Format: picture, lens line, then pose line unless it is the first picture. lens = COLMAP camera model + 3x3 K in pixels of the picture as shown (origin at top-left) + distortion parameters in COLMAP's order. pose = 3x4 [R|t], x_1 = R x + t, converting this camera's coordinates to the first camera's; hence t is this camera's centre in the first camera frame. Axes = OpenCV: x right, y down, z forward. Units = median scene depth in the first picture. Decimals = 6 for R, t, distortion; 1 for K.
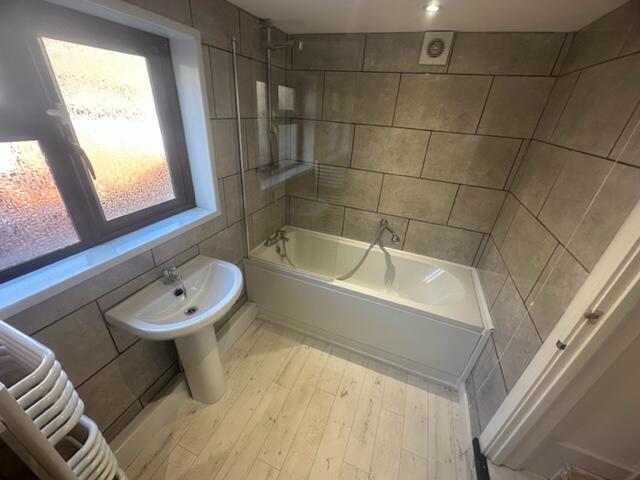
lens RADIAL K [[254.4, 0, 317.9], [0, 254.4, 238.6], [0, 0, 1]] dist [0.001444, 0.000145]
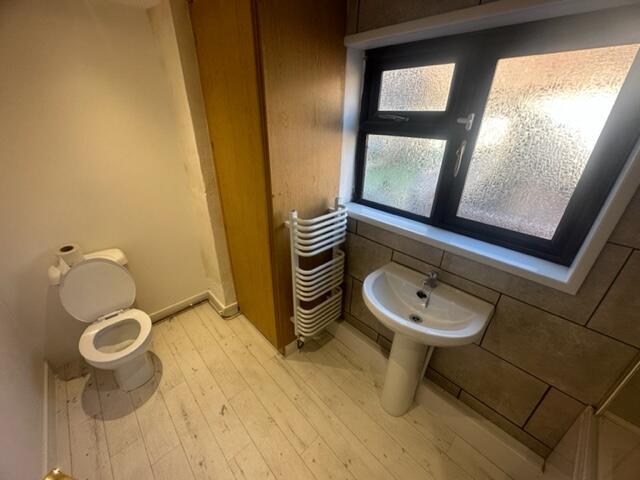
lens RADIAL K [[254.4, 0, 317.9], [0, 254.4, 238.6], [0, 0, 1]] dist [0.001444, 0.000145]
pose [[-0.409487, 0.341146, -0.846132, 0.394226], [-0.456713, 0.726220, 0.513826, -0.279991], [0.789768, 0.596845, -0.141572, 0.692220]]
